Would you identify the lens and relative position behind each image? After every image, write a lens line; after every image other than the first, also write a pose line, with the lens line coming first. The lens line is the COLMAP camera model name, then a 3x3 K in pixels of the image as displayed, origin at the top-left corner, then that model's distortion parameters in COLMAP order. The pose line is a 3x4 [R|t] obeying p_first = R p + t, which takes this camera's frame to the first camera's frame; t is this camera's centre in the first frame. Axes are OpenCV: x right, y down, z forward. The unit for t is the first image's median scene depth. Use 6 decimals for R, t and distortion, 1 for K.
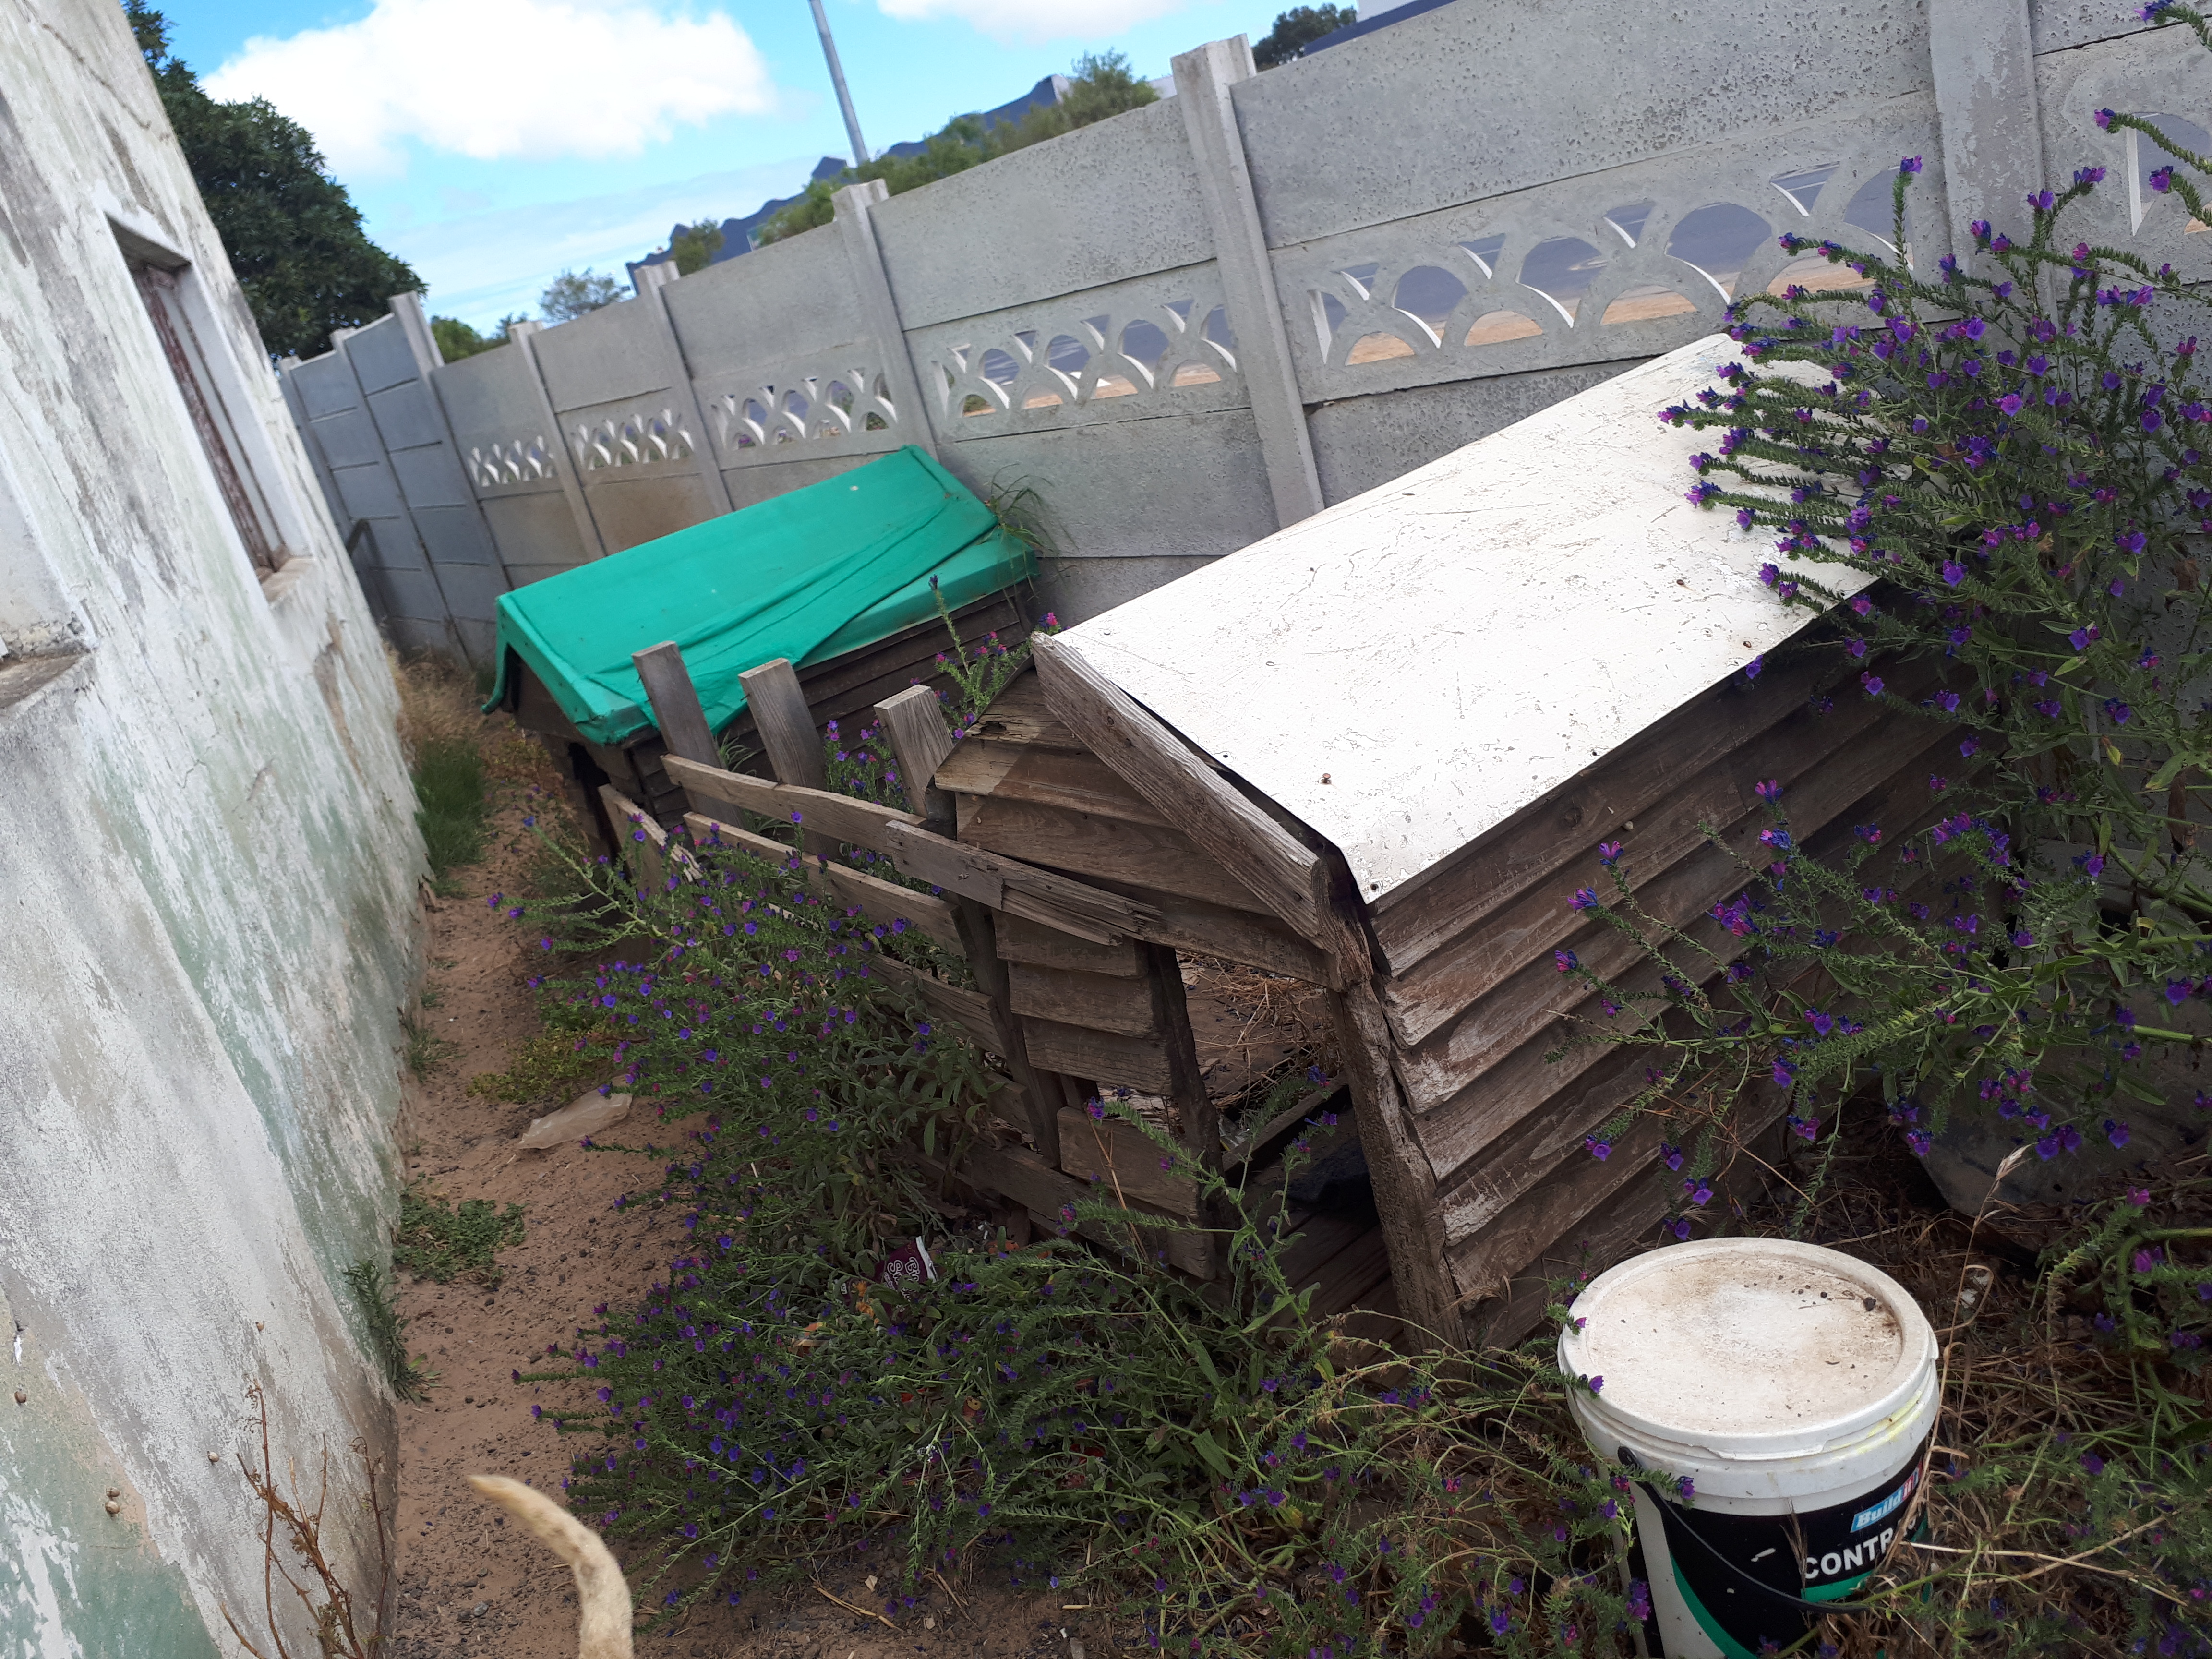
lens RADIAL K [[1779.9, 0, 1106.0], [0, 1779.9, 829.5], [0, 0, 1]] dist [0.008875, 0.000017]
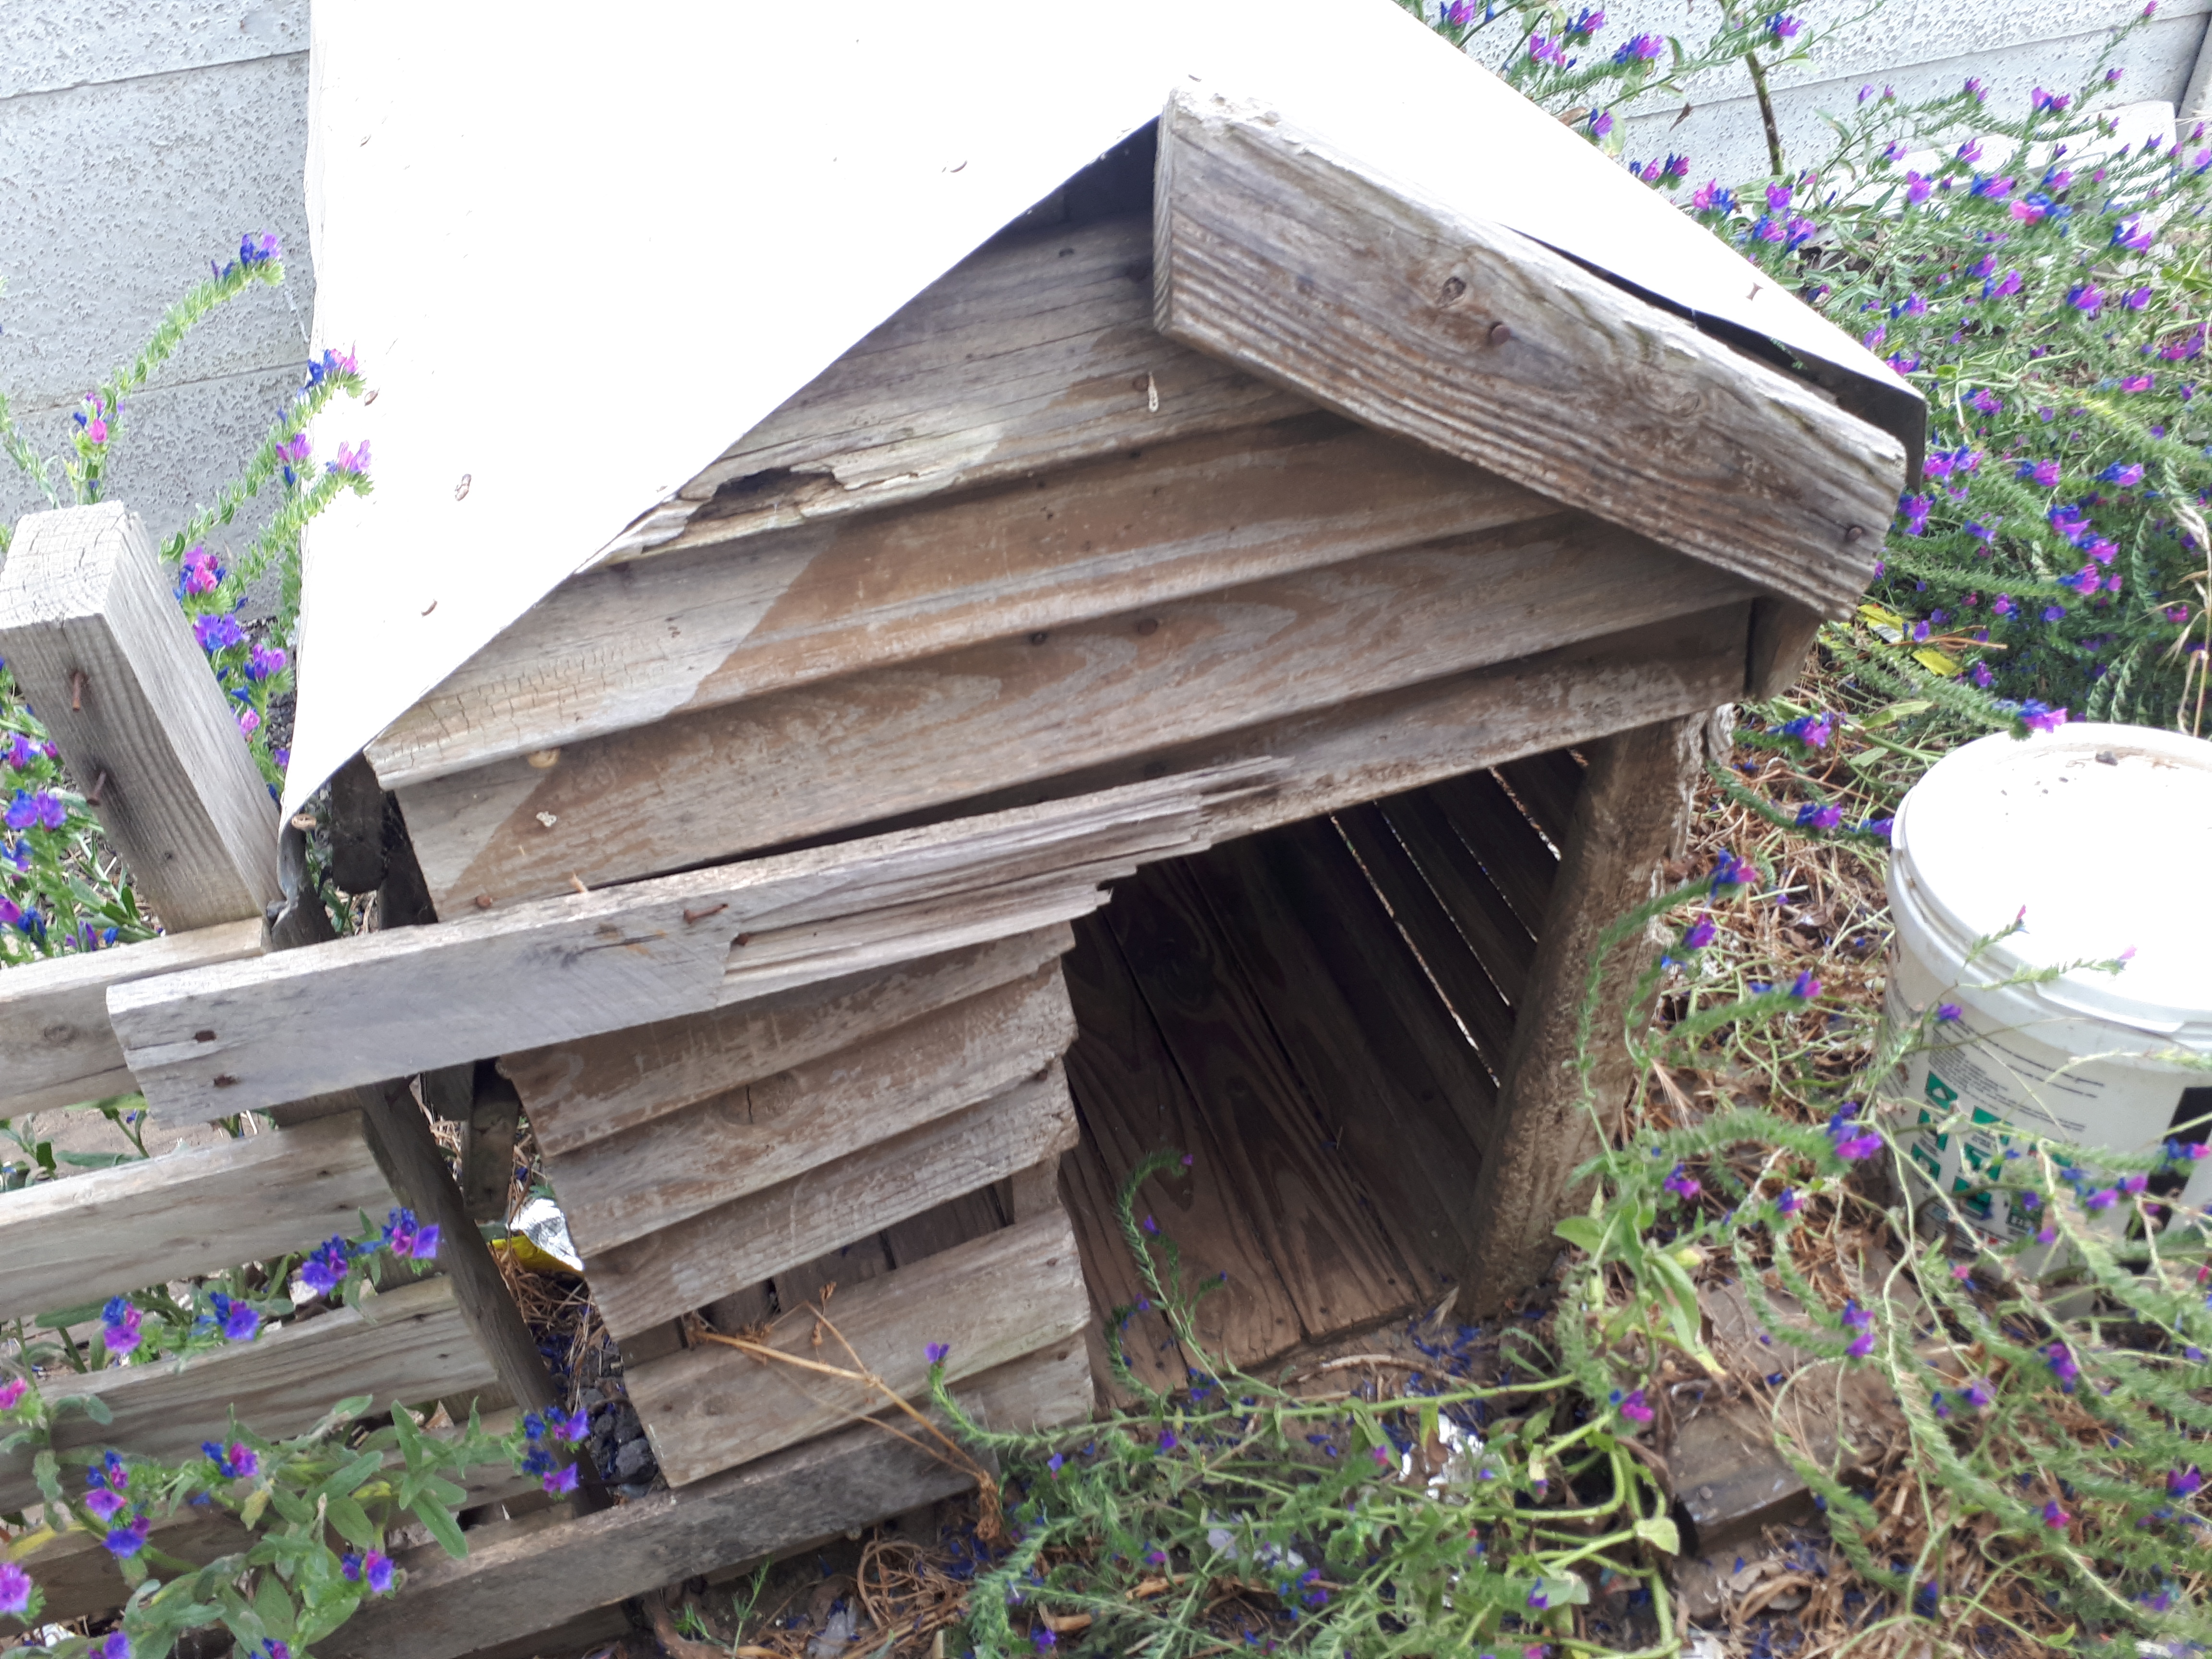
lens RADIAL K [[1758.3, 0, 1107.7], [0, 1758.3, 817.7], [0, 0, 1]] dist [0.031336, -0.003257]
pose [[0.339412, -0.428785, 0.837223, -0.215615], [0.277449, 0.896096, 0.346459, -0.062719], [-0.898789, 0.114695, 0.423112, 0.523506]]
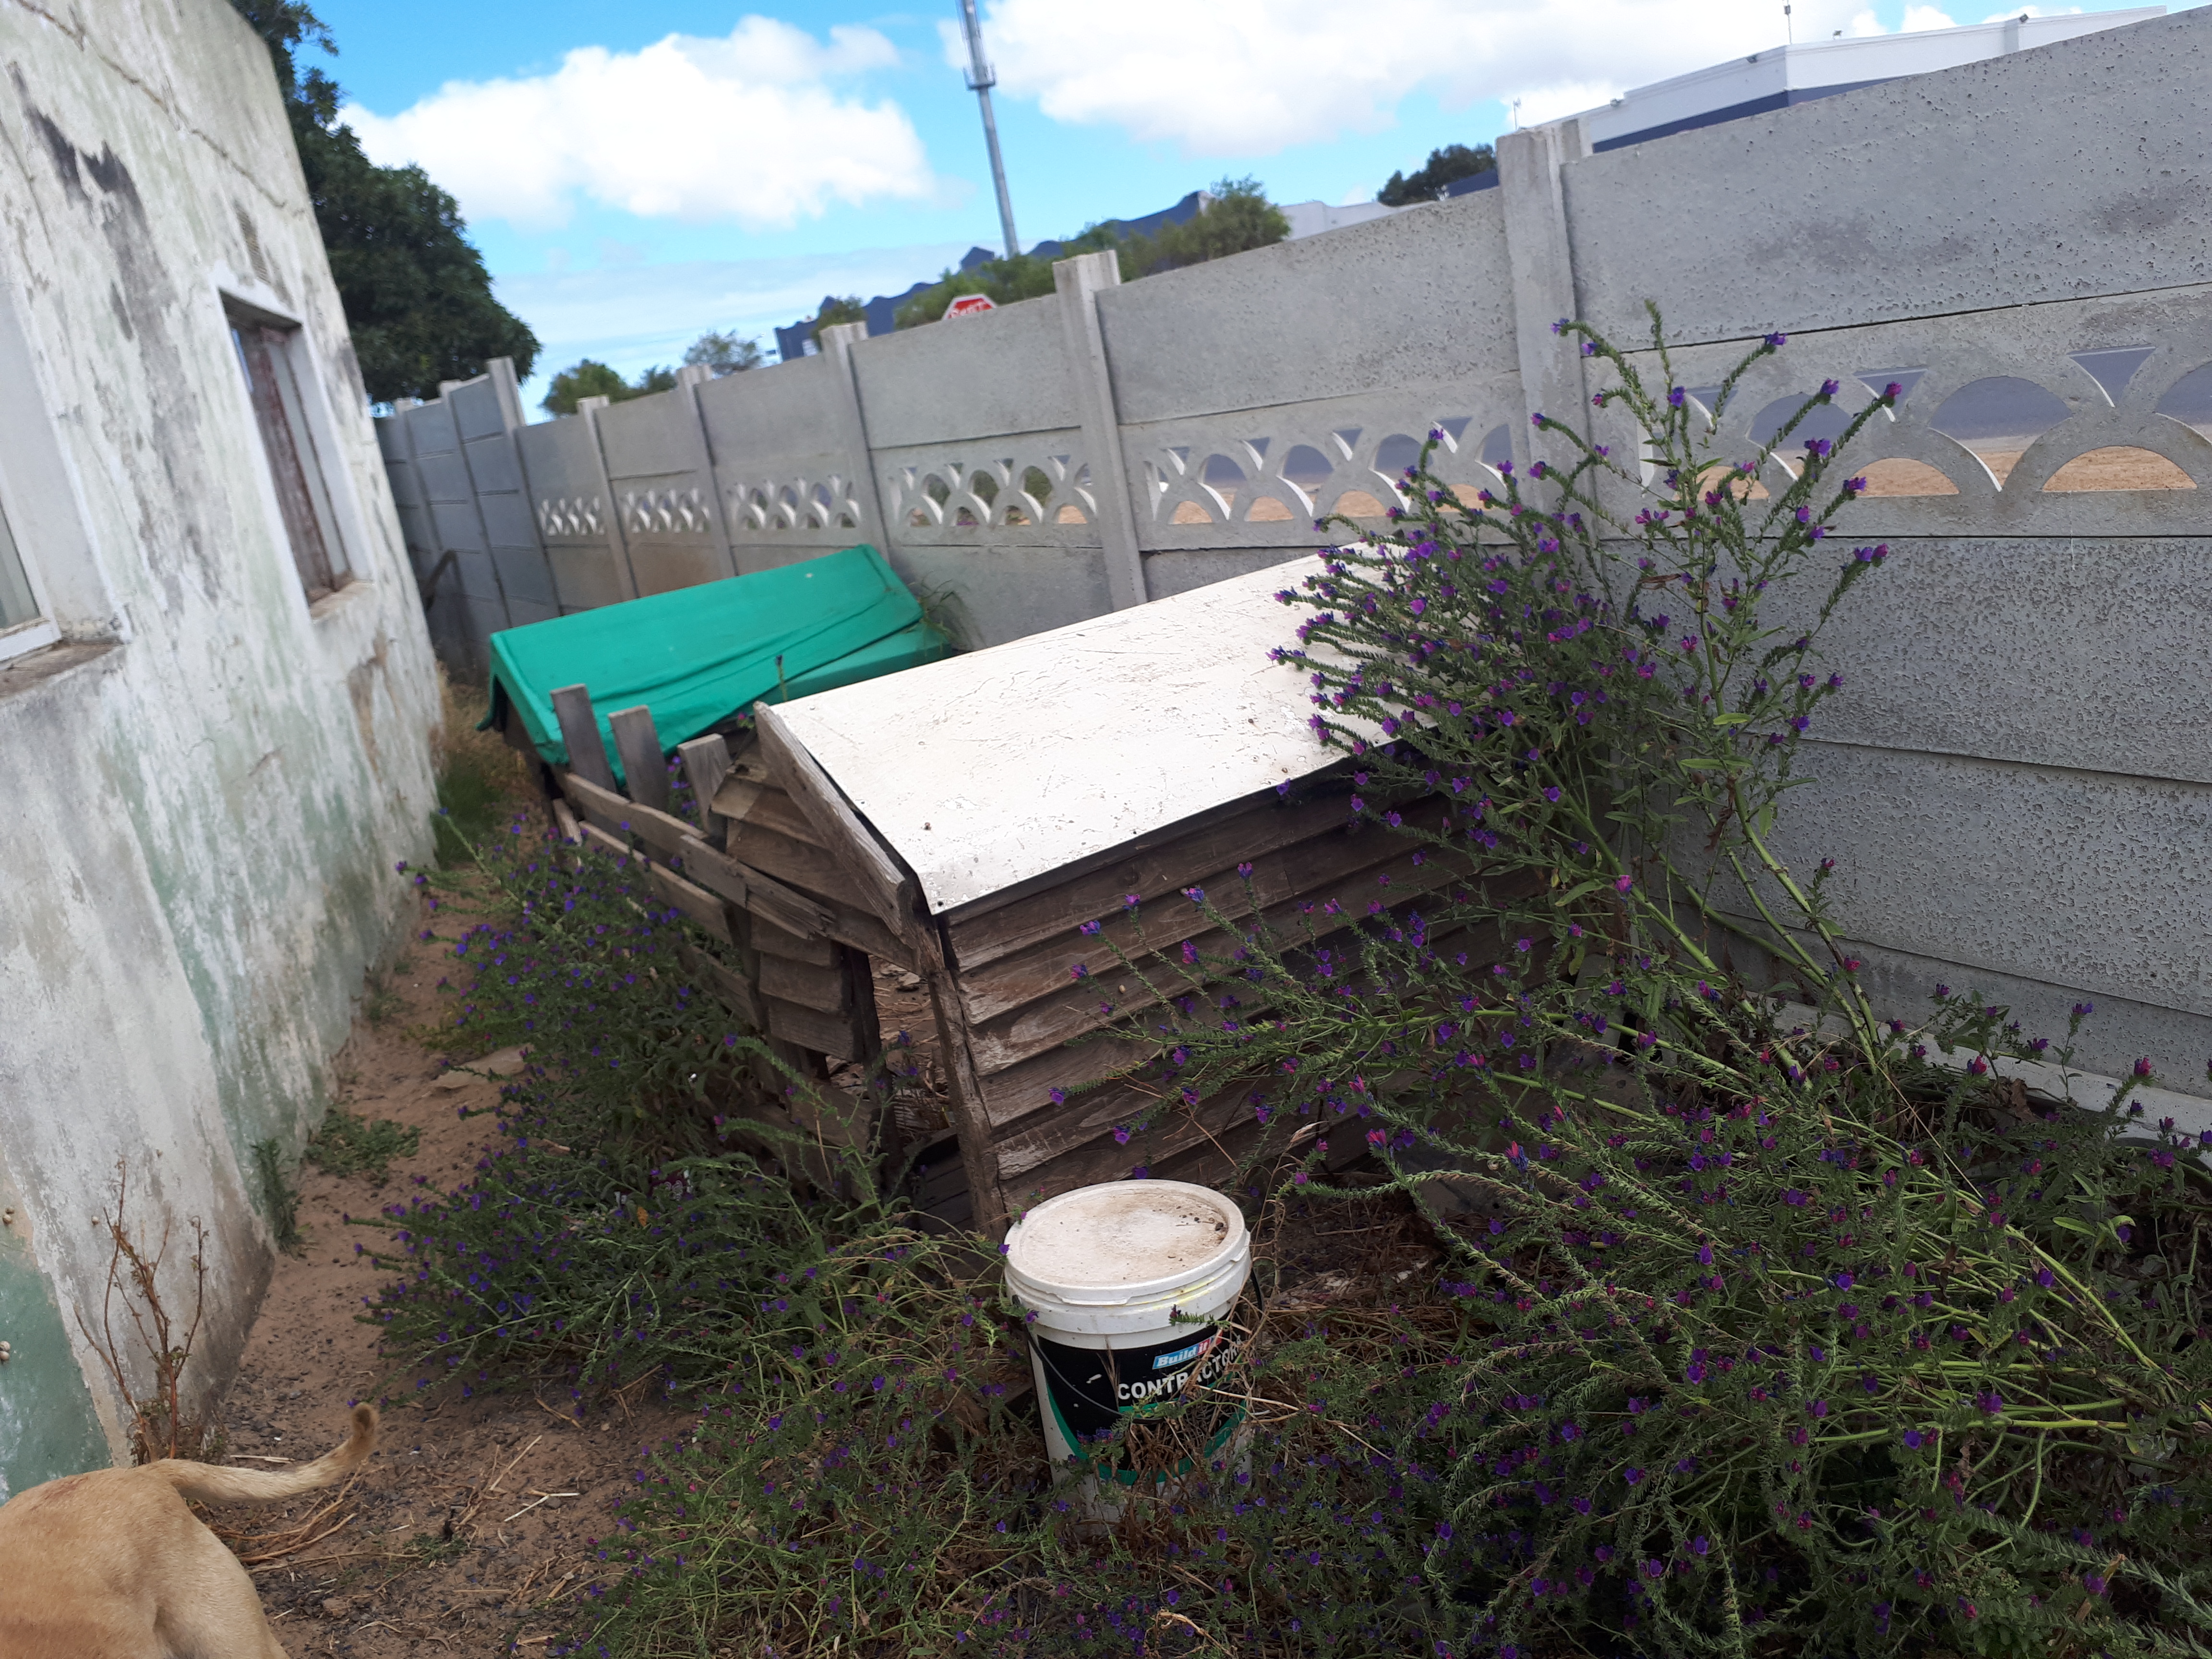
lens RADIAL K [[1758.3, 0, 1107.7], [0, 1758.3, 817.7], [0, 0, 1]] dist [0.031336, -0.003257]
pose [[0.992878, 0.110399, -0.044789, 0.180210], [-0.112781, 0.992113, -0.054701, 0.013715], [0.038397, 0.059362, 0.997498, -0.216767]]
